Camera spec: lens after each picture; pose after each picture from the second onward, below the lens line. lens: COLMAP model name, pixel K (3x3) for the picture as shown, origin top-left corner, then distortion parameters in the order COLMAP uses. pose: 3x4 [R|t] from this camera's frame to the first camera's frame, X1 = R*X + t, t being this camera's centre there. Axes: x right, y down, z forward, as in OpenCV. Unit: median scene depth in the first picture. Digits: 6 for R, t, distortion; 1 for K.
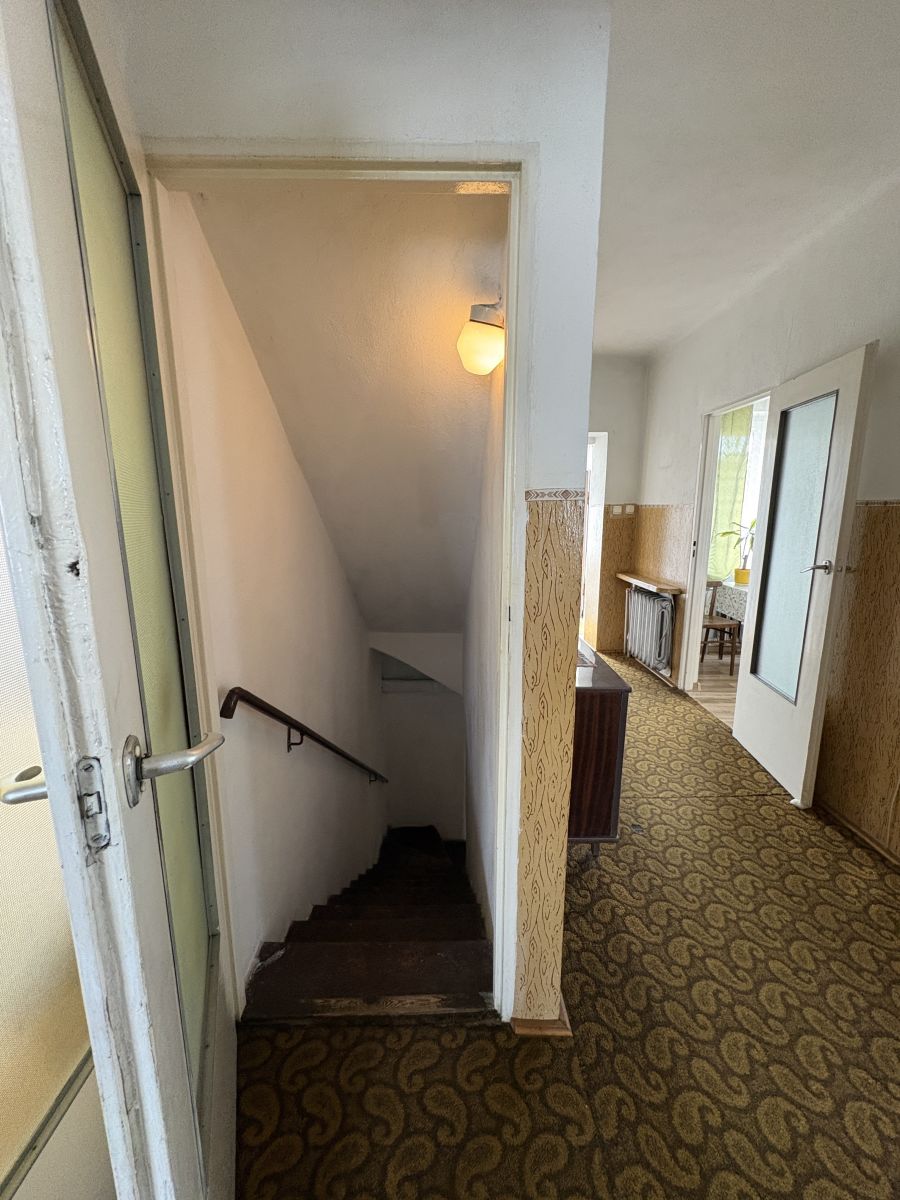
lens RADIAL K [[482.6, 0, 449.9], [0, 482.6, 599.9], [0, 0, 1]] dist [0.003049, 0.000575]
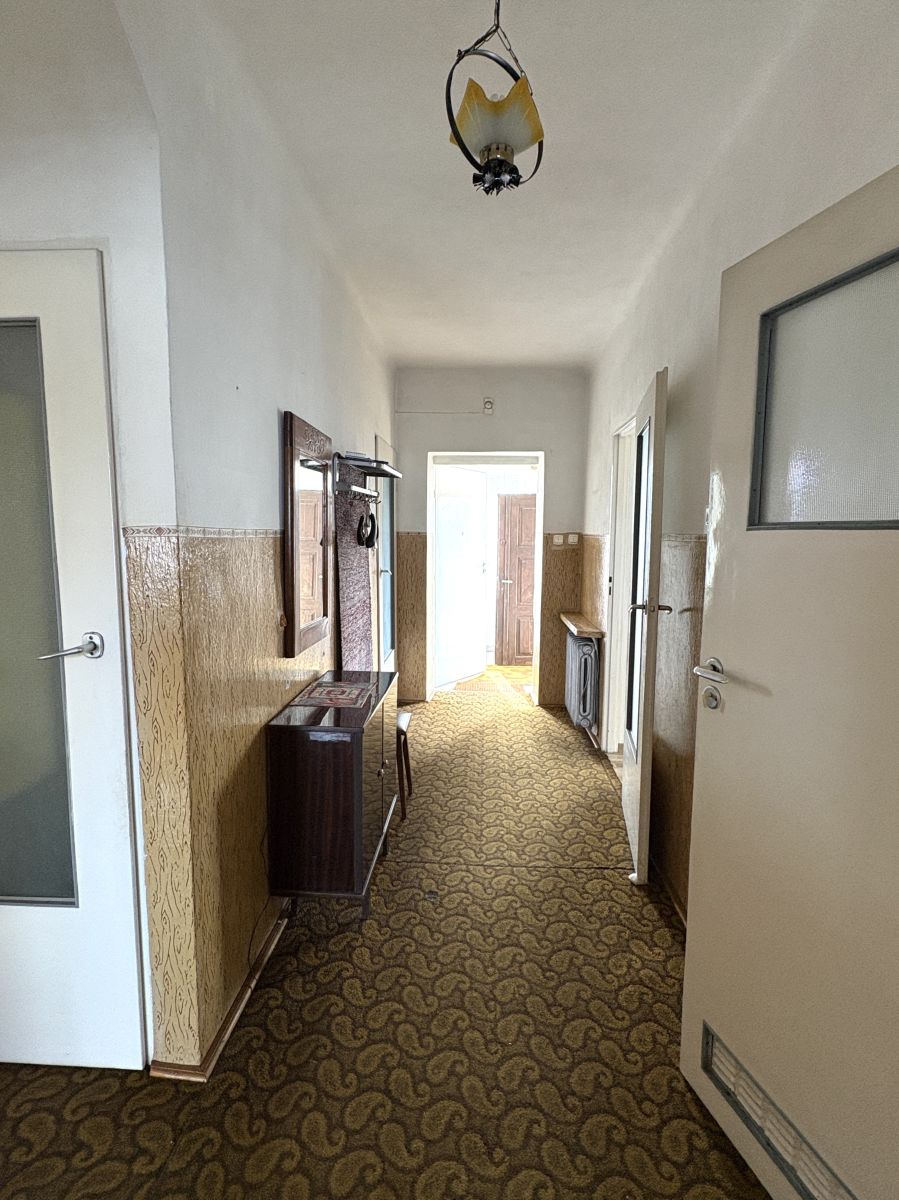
lens RADIAL K [[598.2, 0, 448.0], [0, 598.2, 600.2], [0, 0, 1]] dist [0.004977, 0.001028]
pose [[0.996935, 0.014542, -0.076867, 0.516649], [-0.020413, 0.996887, -0.076153, 0.013807], [0.075520, 0.077489, 0.994129, -0.147014]]
